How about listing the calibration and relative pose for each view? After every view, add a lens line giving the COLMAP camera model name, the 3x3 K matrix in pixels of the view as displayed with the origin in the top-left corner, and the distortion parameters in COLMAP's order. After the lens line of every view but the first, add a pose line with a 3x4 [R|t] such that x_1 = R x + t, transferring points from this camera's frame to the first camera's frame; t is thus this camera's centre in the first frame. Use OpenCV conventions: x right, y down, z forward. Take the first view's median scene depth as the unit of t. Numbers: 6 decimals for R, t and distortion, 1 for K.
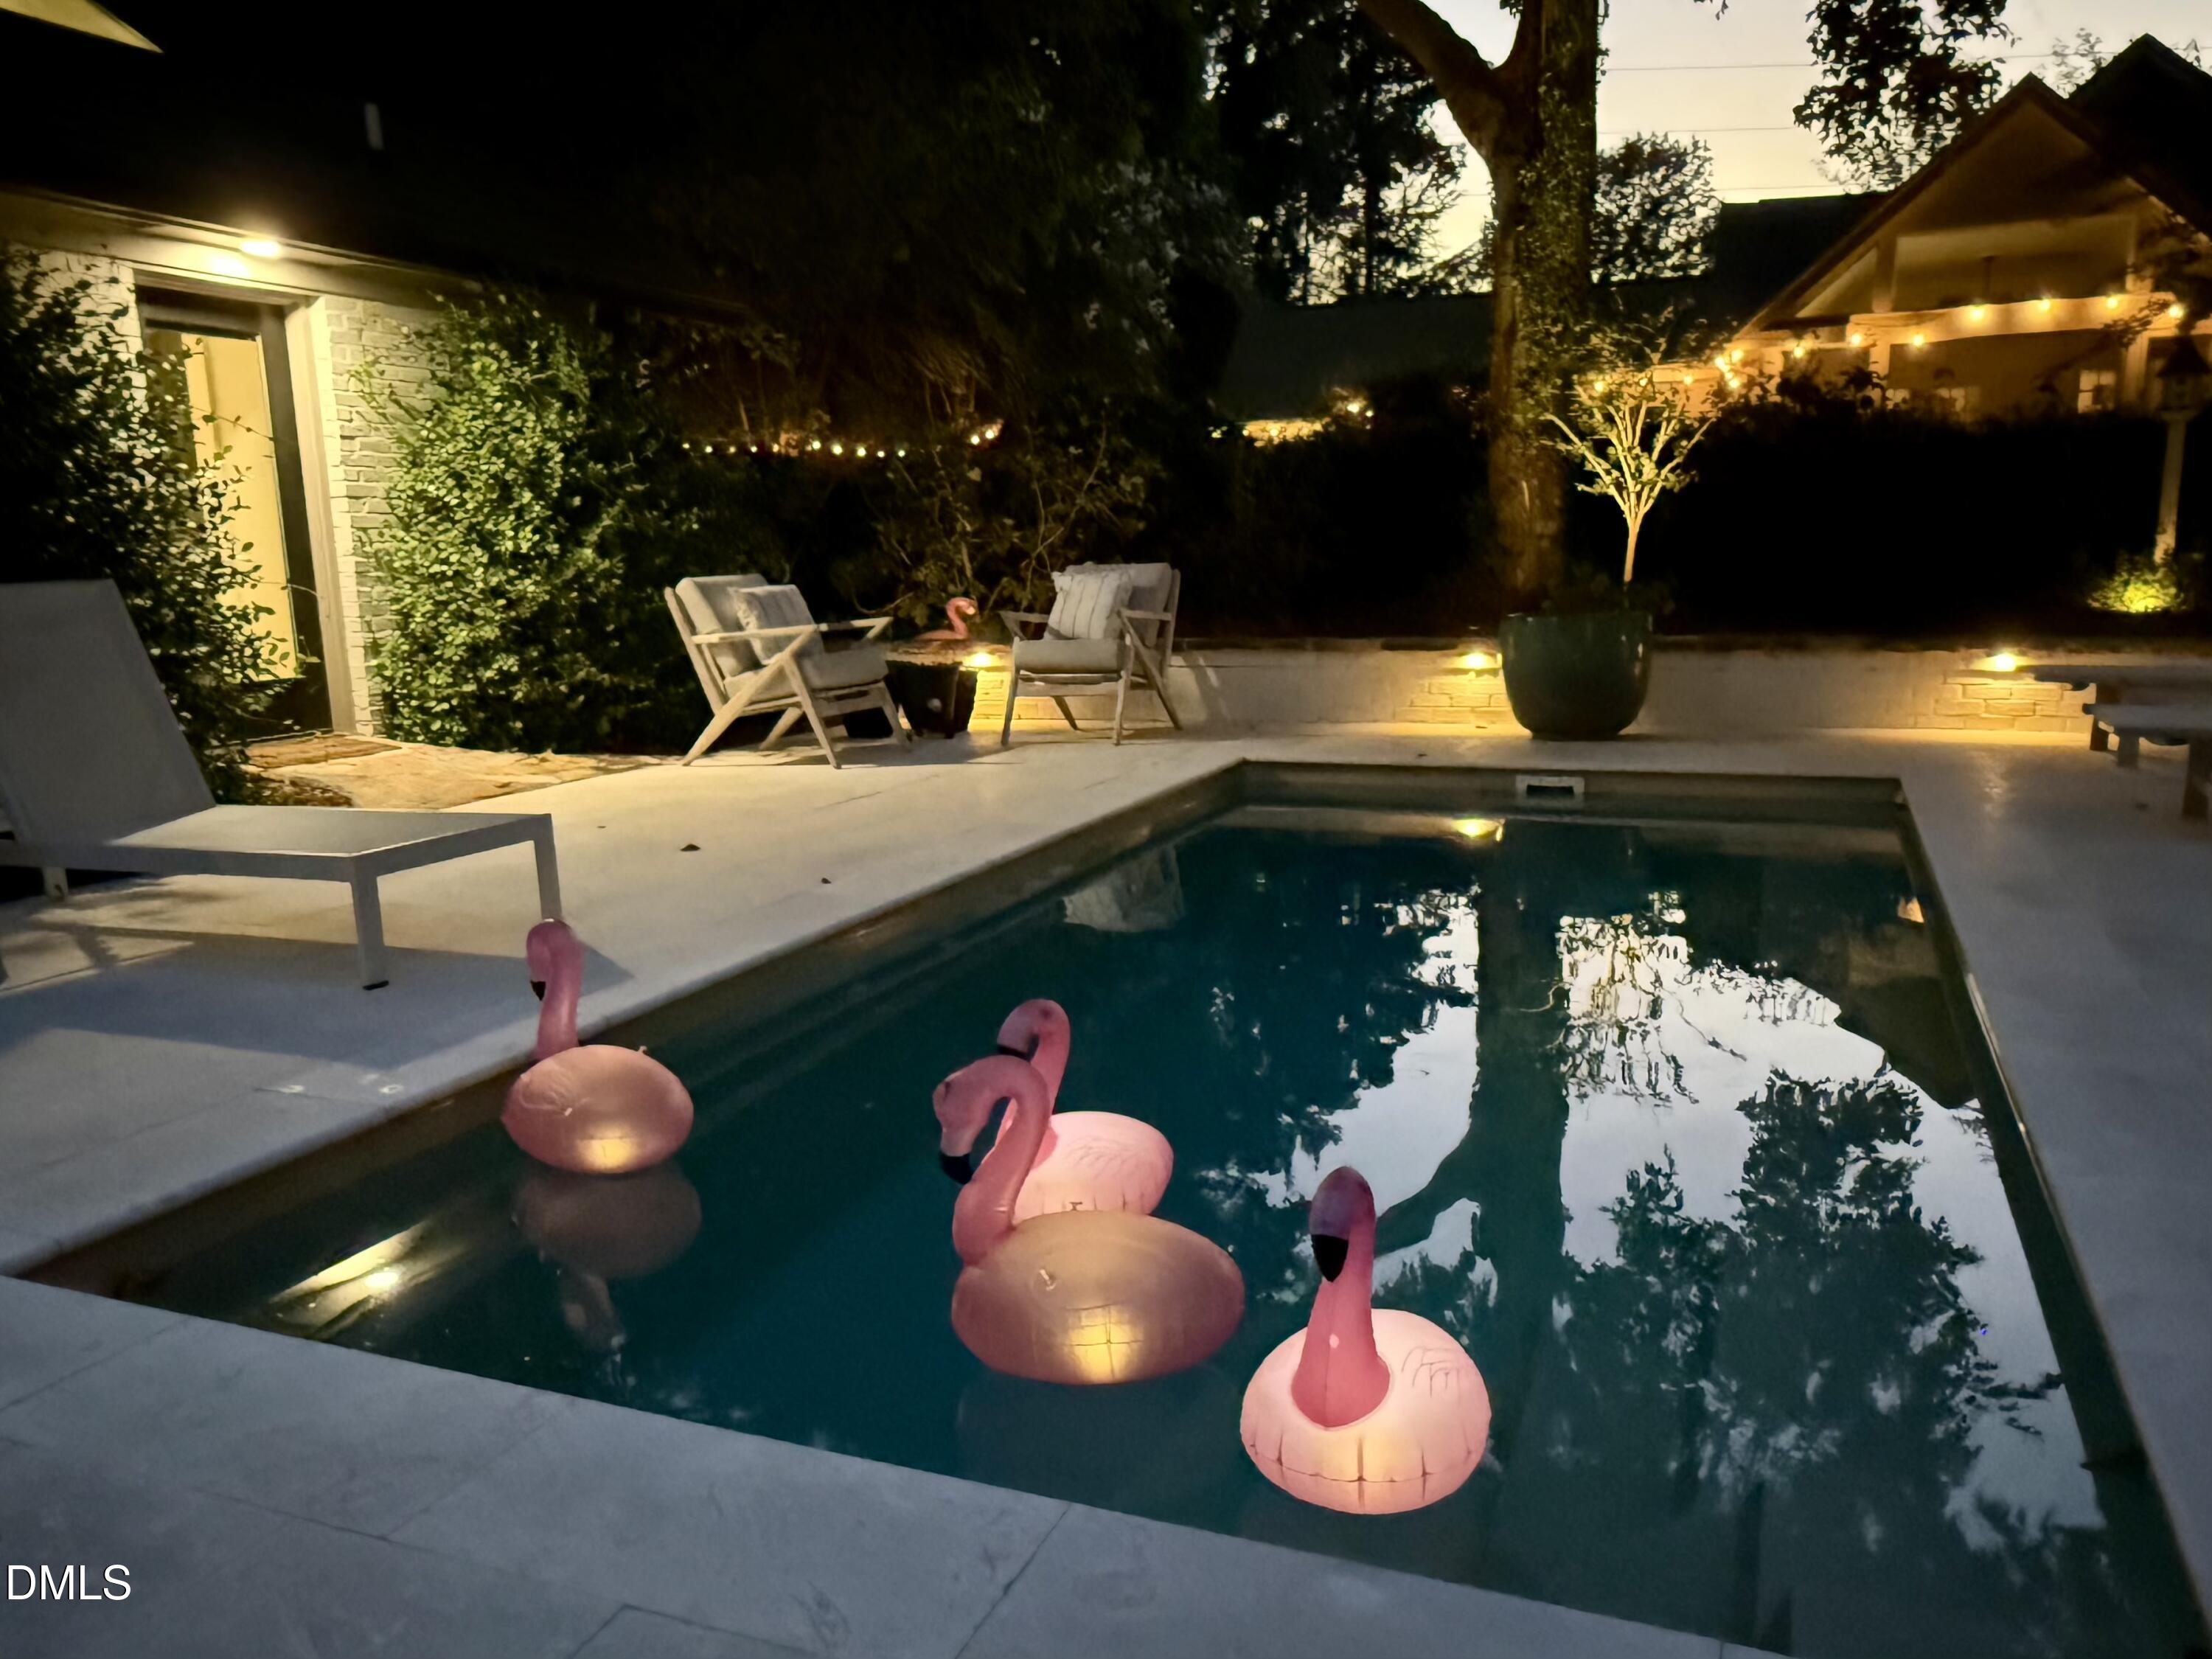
lens RADIAL K [[1692.9, 0, 1110.0], [0, 1692.9, 830.2], [0, 0, 1]] dist [0.003588, 0.000900]
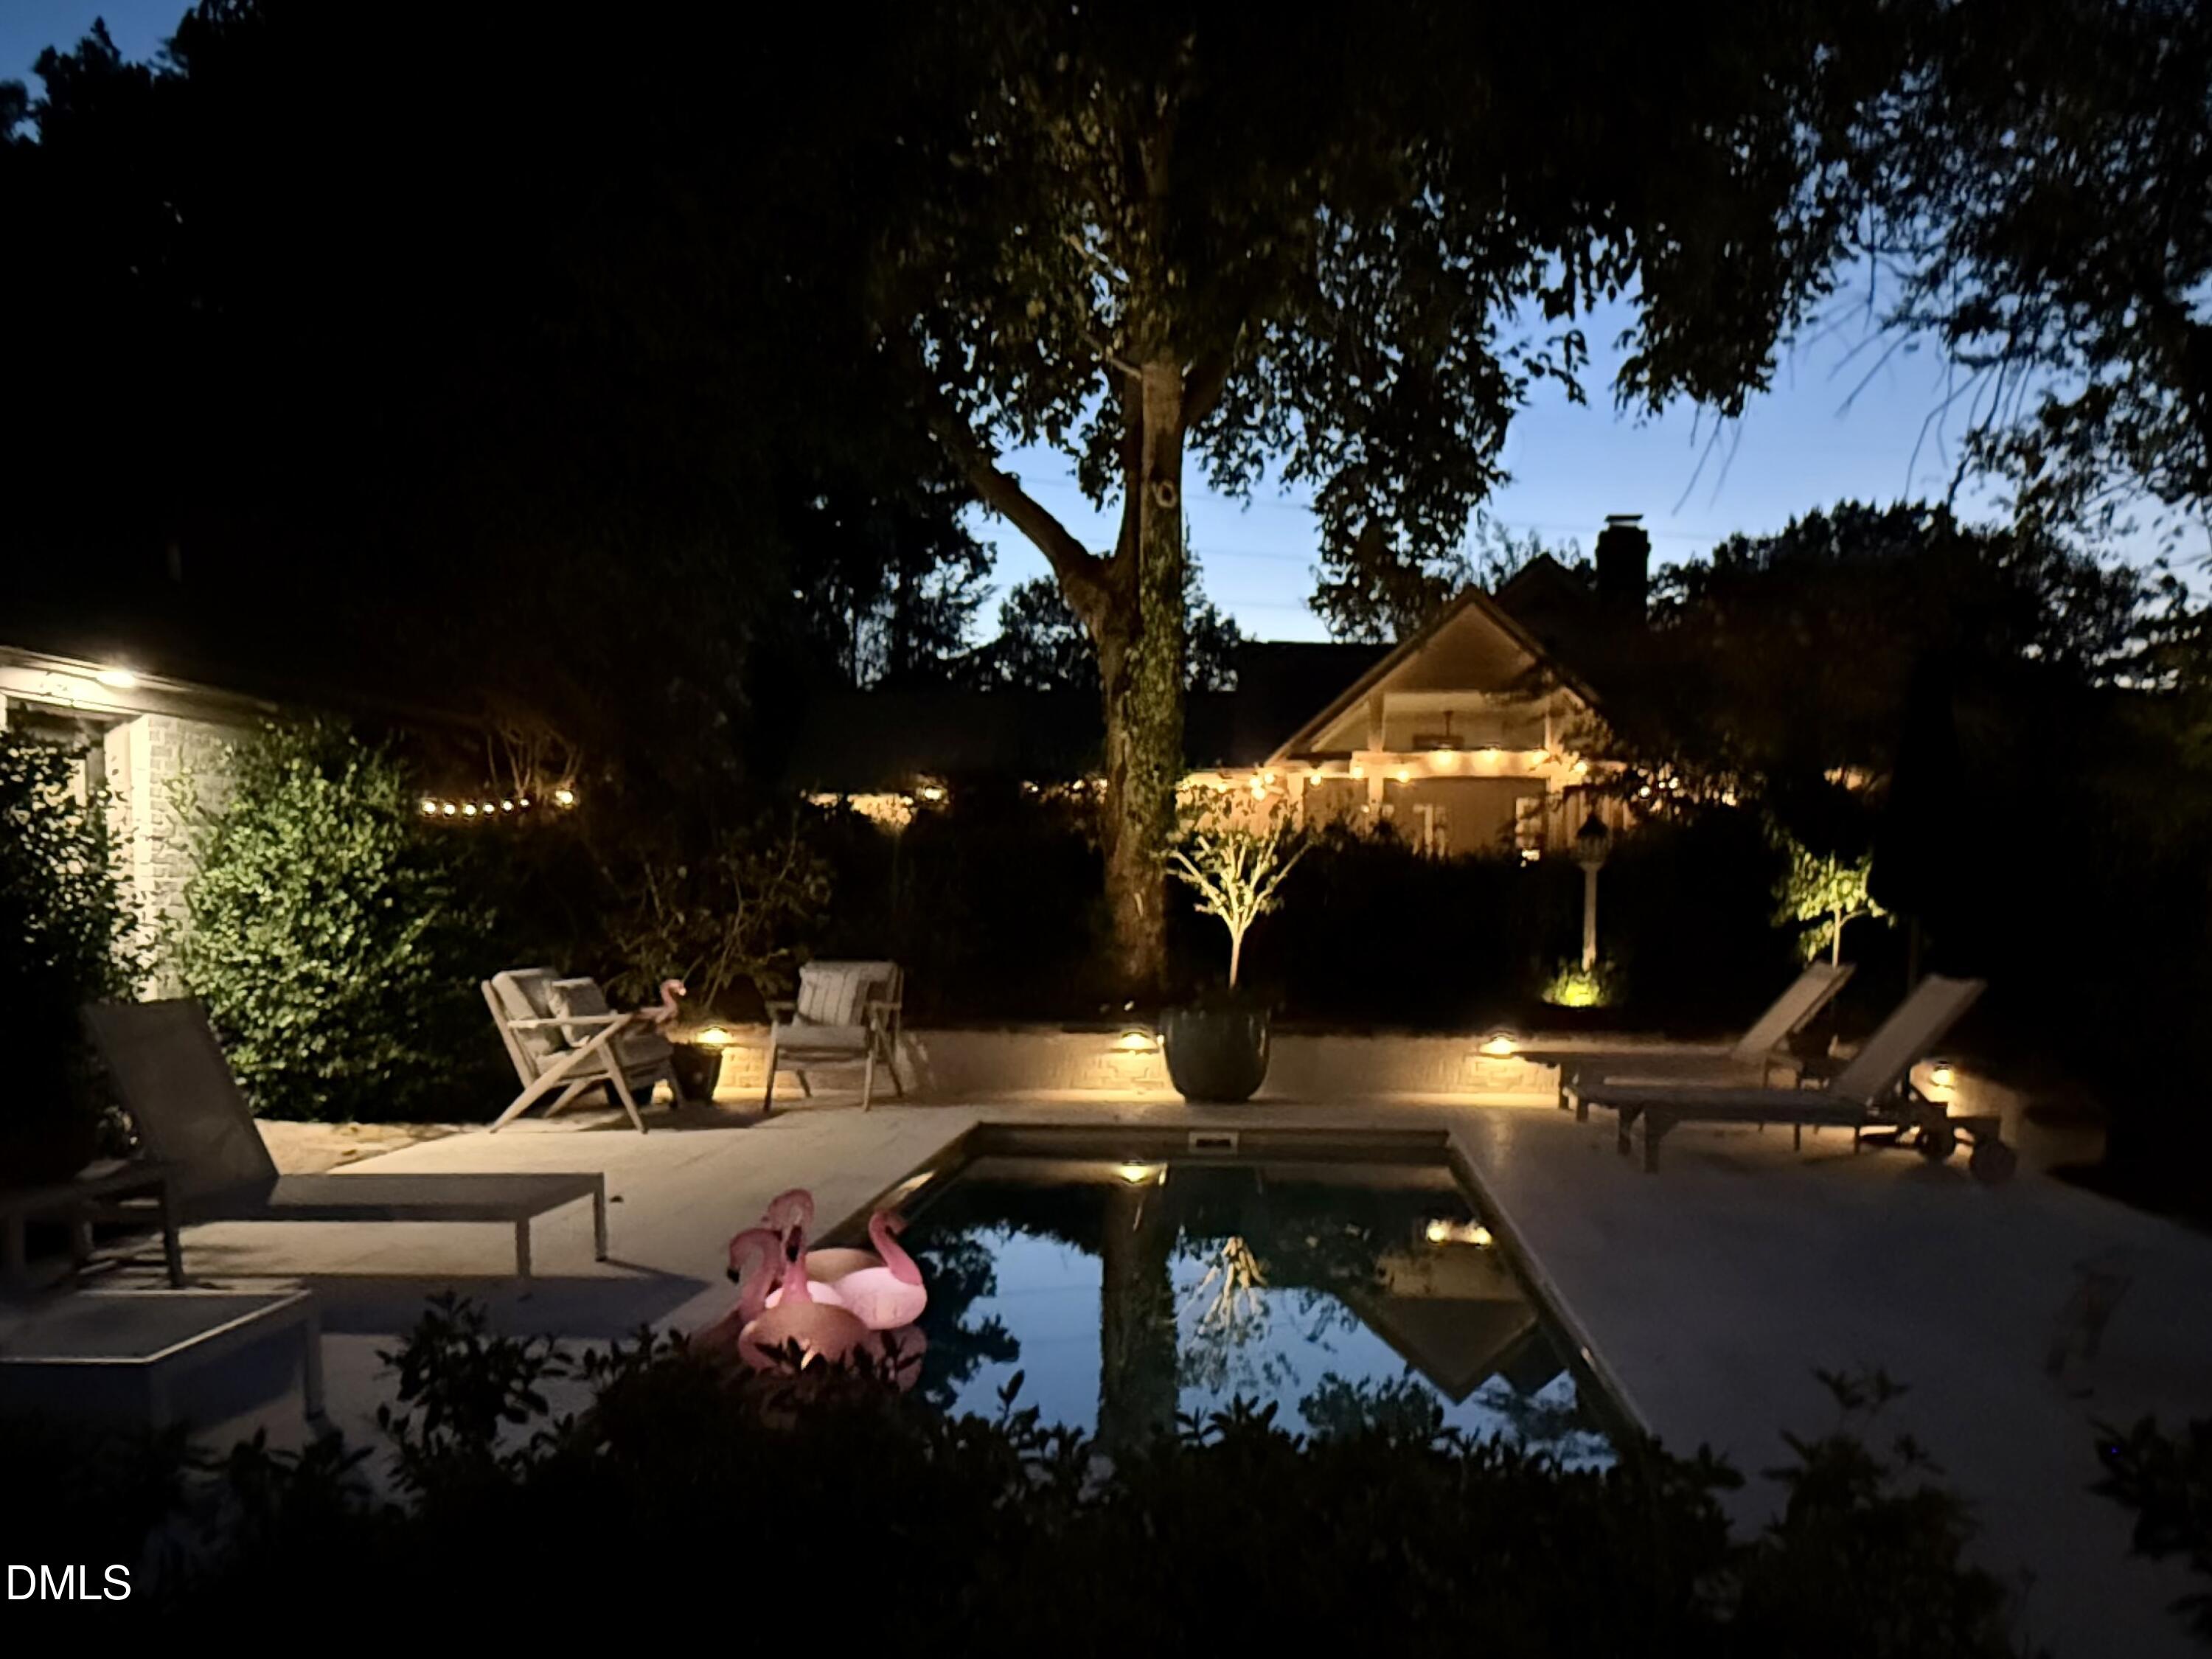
lens RADIAL K [[1951.1, 0, 1105.6], [0, 1951.1, 834.0], [0, 0, 1]] dist [0.003728, -0.022902]
pose [[0.949399, 0.032631, 0.312372, -0.261444], [0.023689, 0.984315, -0.174824, 0.003829], [-0.313177, 0.173378, 0.933735, -0.392858]]
